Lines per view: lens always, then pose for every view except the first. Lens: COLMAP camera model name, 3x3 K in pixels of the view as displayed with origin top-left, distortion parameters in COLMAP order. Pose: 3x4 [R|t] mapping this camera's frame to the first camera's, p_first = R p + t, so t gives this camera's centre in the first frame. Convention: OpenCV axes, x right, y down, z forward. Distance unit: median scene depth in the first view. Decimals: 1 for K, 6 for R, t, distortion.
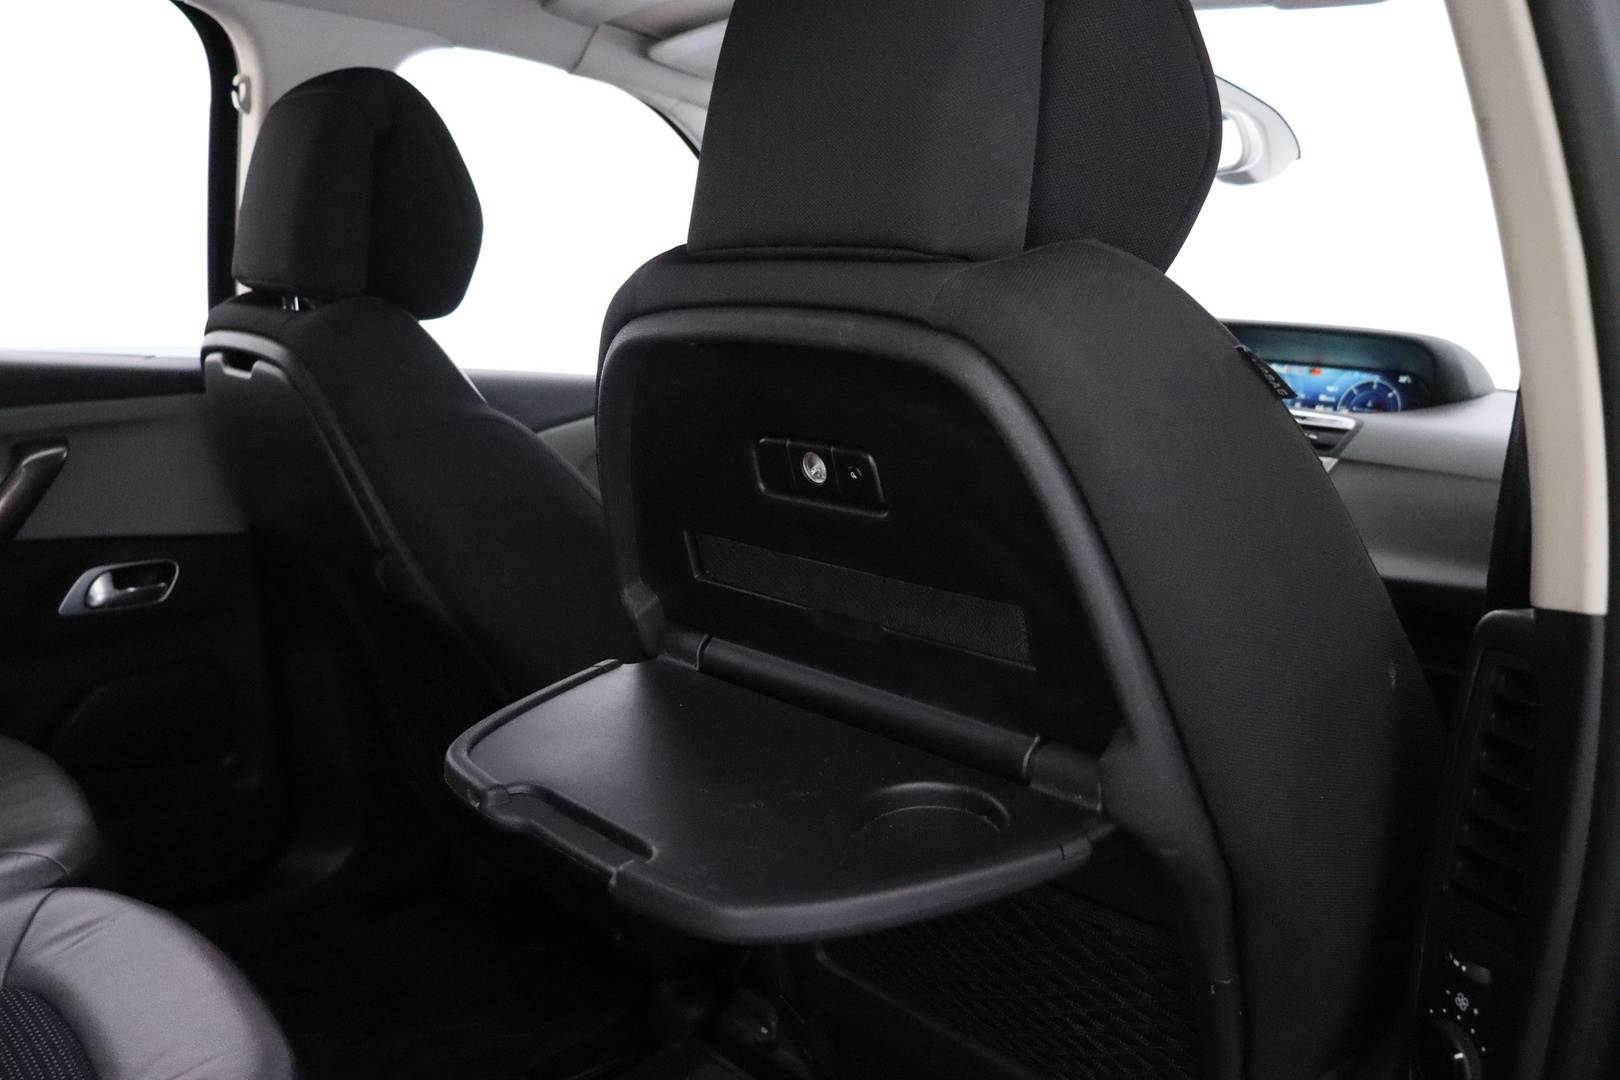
lens RADIAL K [[1344.6, 0, 807.9], [0, 1344.6, 568.8], [0, 0, 1]] dist [-0.188556, 0.197593]
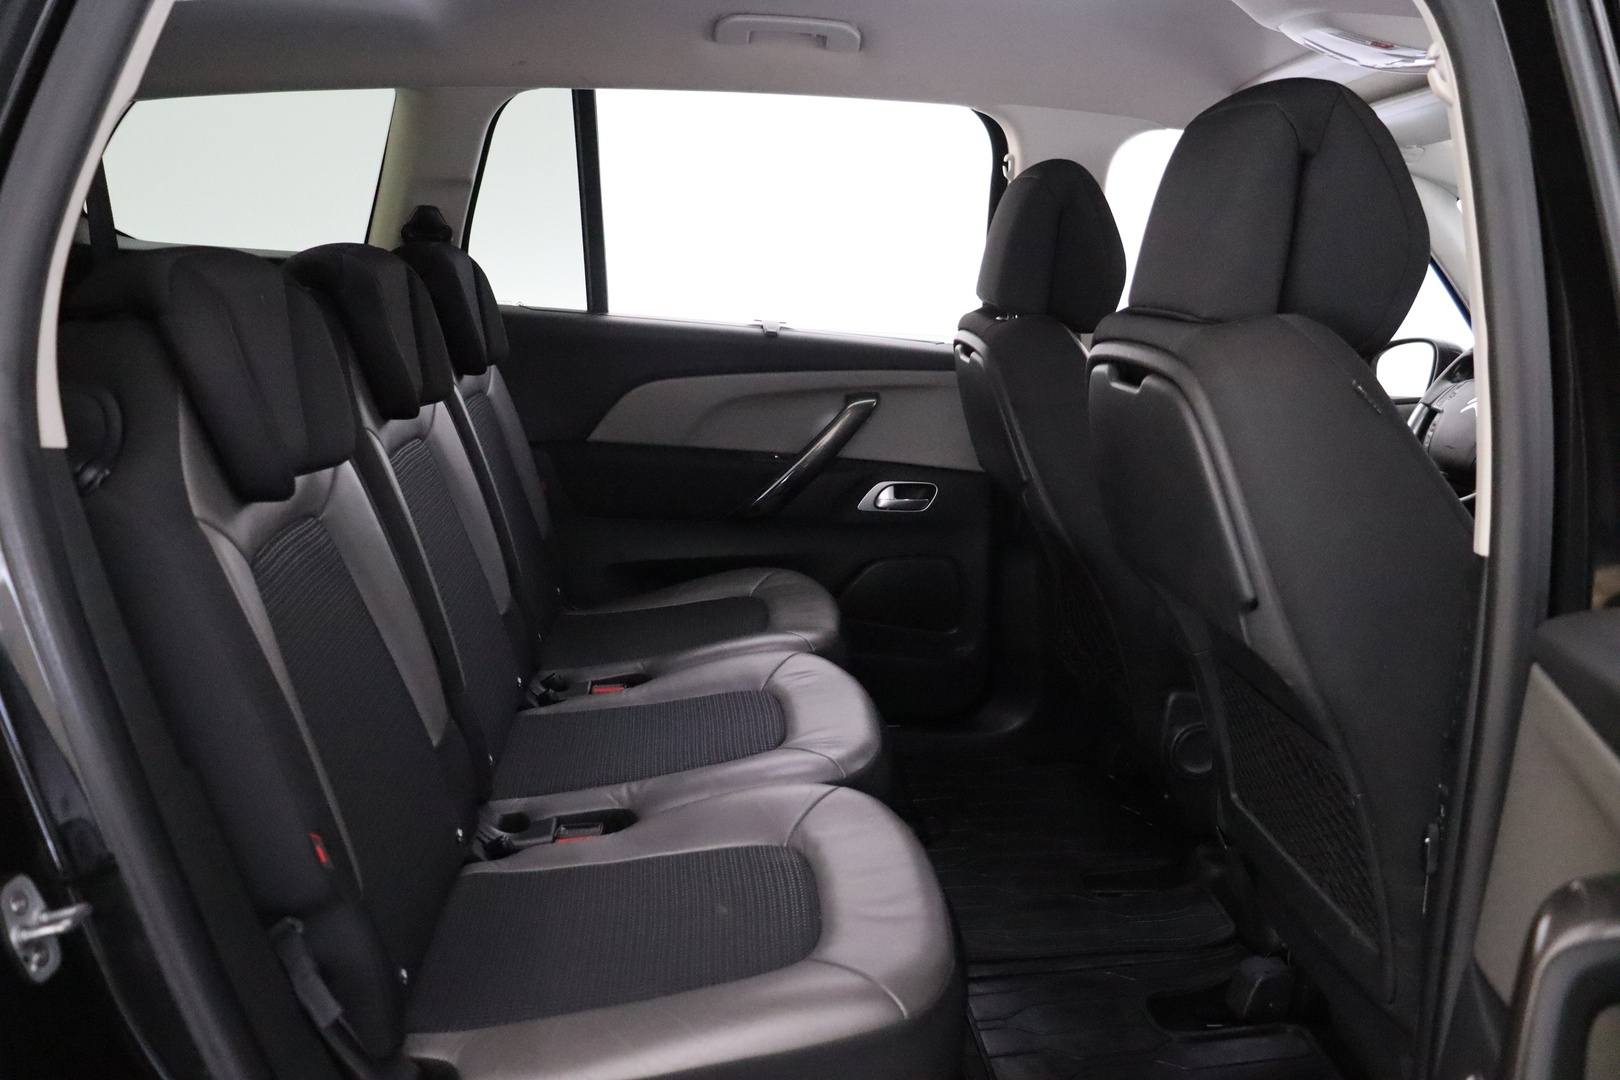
lens RADIAL K [[1344.6, 0, 807.9], [0, 1344.6, 568.8], [0, 0, 1]] dist [-0.188556, 0.197593]
pose [[0.789501, 0.147225, -0.595829, 0.330748], [-0.145657, 0.988013, 0.051129, 0.033940], [0.596214, 0.046420, 0.801482, -0.300600]]
